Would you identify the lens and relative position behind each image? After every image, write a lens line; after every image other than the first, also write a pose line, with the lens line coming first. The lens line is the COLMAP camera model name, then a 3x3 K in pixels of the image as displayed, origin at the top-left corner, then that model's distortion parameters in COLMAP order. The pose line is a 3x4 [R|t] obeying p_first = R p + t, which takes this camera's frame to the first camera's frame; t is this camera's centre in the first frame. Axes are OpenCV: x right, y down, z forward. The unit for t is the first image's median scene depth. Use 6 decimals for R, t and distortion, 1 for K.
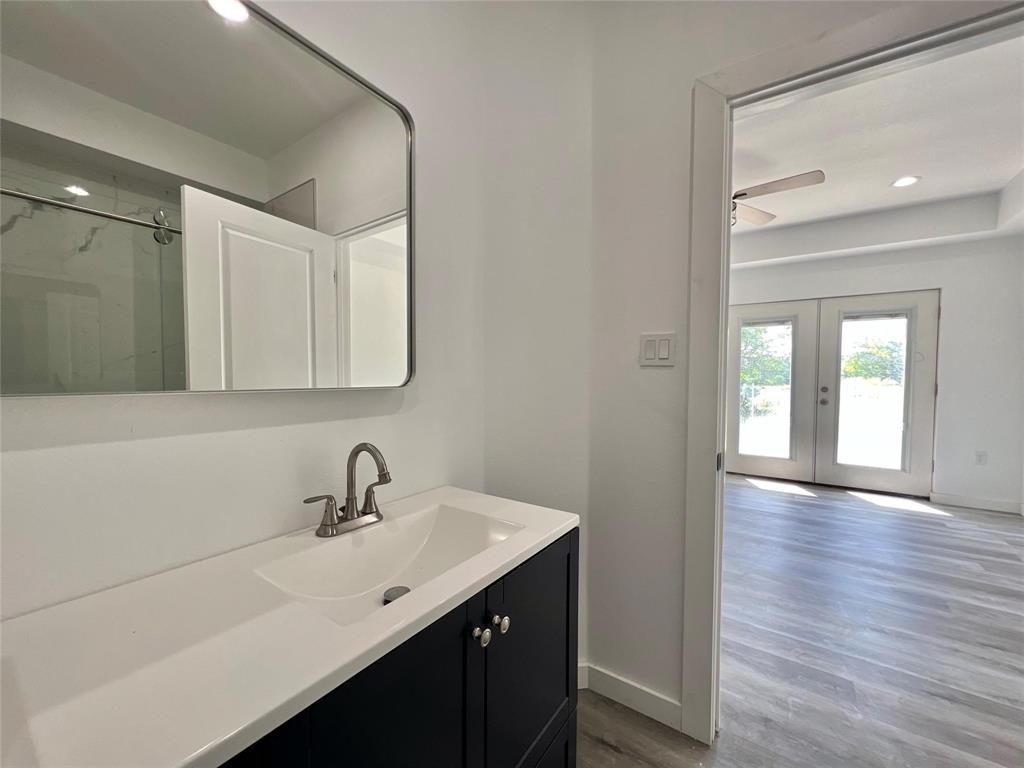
lens RADIAL K [[404.7, 0, 512.0], [0, 404.7, 386.6], [0, 0, 1]] dist [-0.002449, -0.000039]
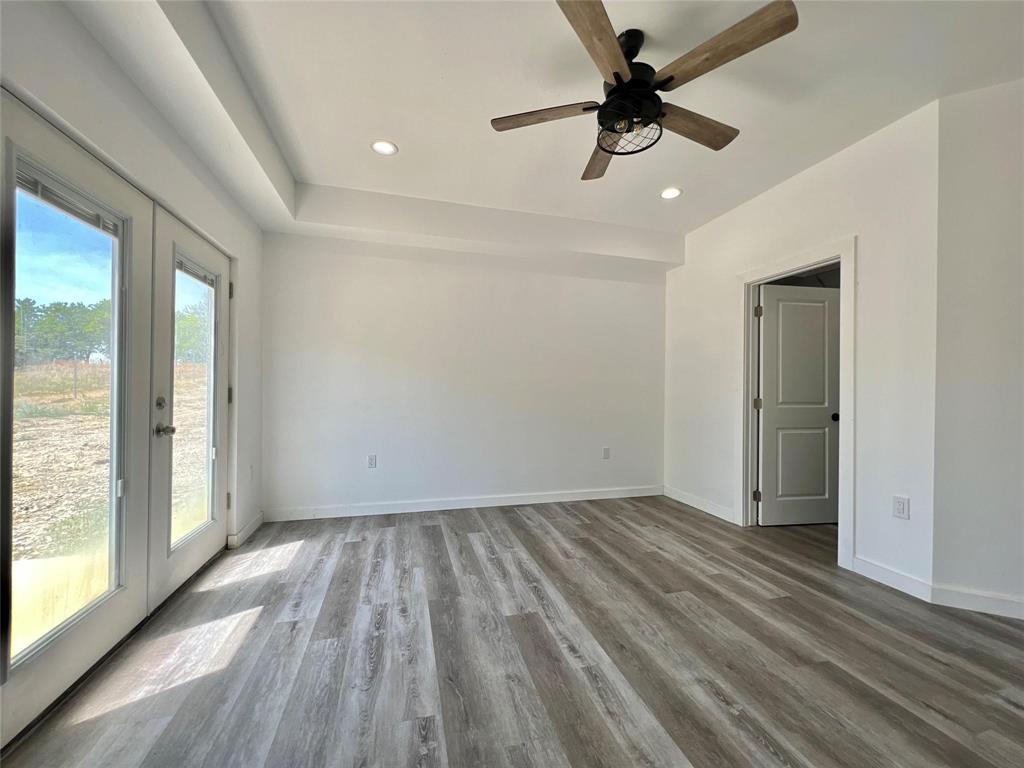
lens RADIAL K [[404.7, 0, 510.9], [0, 404.7, 385.2], [0, 0, 1]] dist [-0.002449, -0.000039]
pose [[-0.771299, -0.005993, 0.636444, 0.264668], [0.008935, 0.999755, 0.020242, -0.031619], [-0.636410, 0.021300, -0.771057, 1.764725]]
